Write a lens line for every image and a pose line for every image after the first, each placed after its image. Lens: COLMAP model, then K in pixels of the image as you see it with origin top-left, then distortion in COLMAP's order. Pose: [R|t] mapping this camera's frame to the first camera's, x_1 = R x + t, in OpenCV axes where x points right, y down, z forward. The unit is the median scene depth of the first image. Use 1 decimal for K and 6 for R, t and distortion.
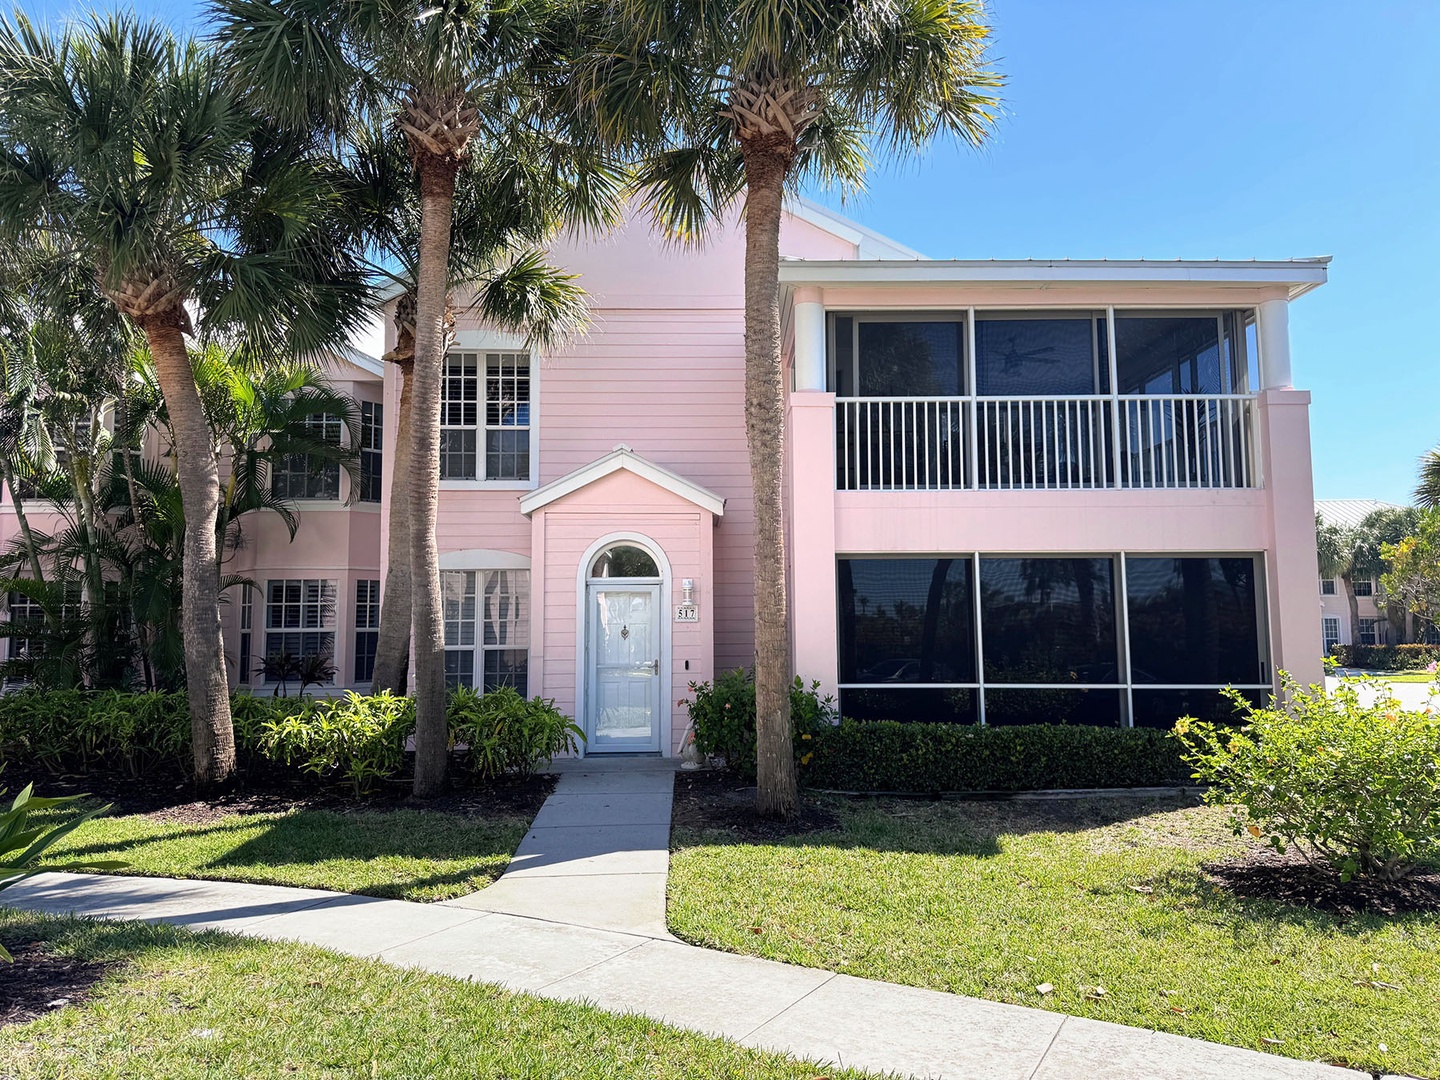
lens RADIAL K [[991.0, 0, 720.0], [0, 991.0, 540.0], [0, 0, 1]] dist [0.003047, 0.000432]
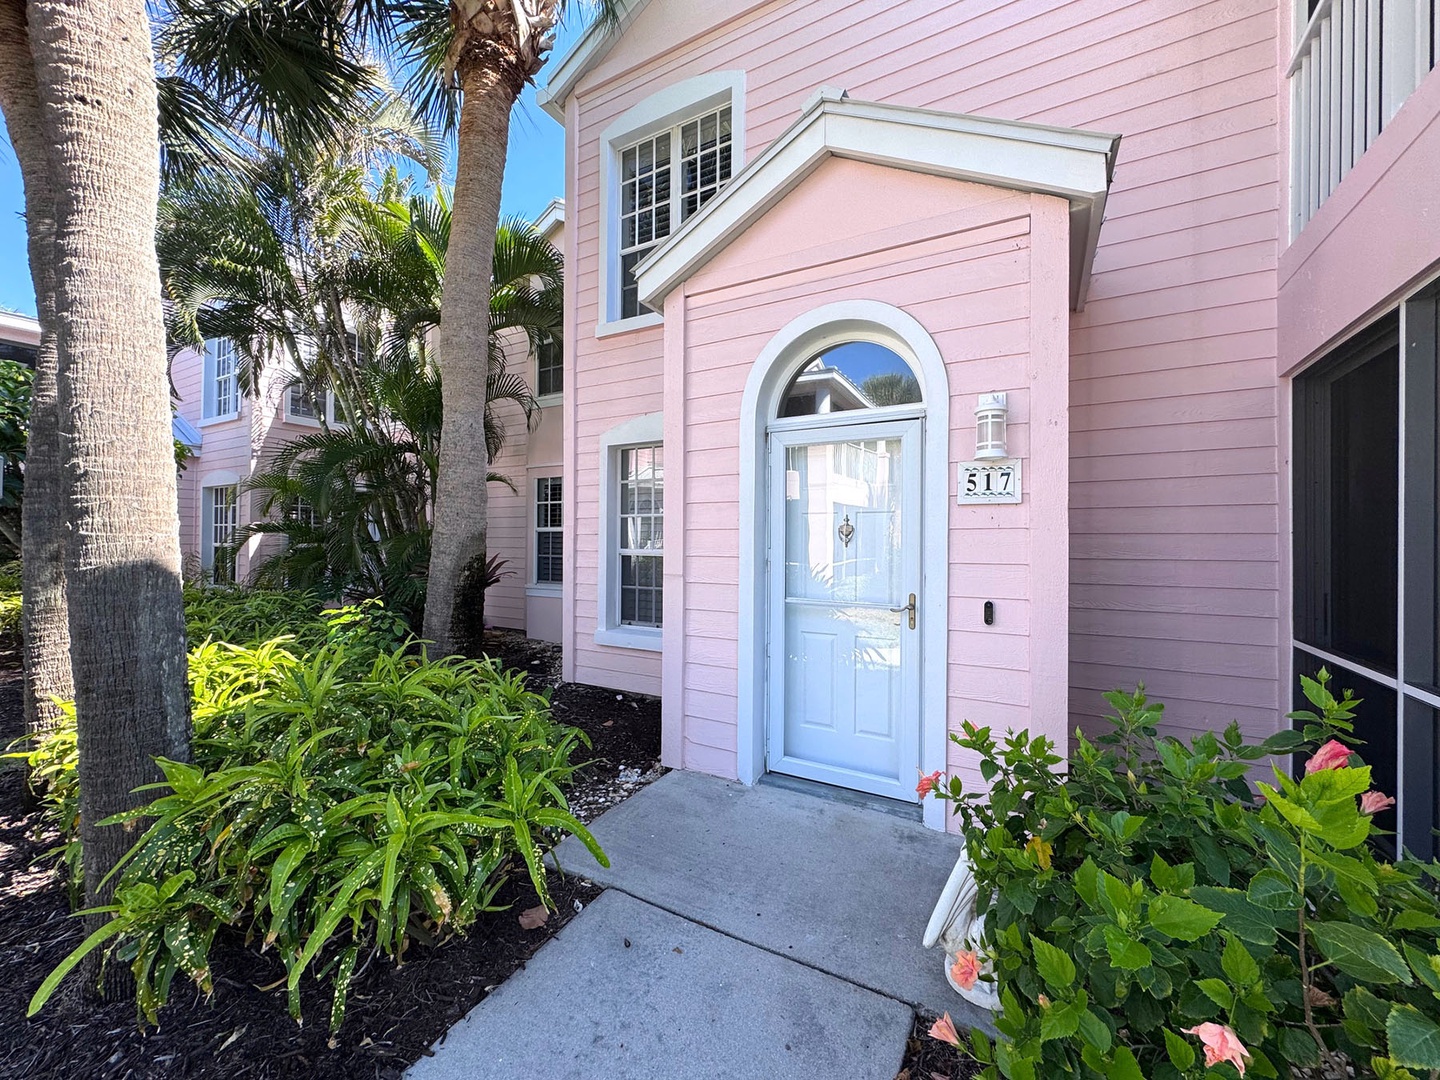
lens RADIAL K [[578.4, 0, 720.0], [0, 578.4, 540.0], [0, 0, 1]] dist [-0.001408, -0.000136]
pose [[0.859075, 0.011966, -0.511711, -0.007378], [0.032843, 0.996378, 0.078438, 0.074935], [0.510796, -0.084190, 0.855570, 0.743035]]
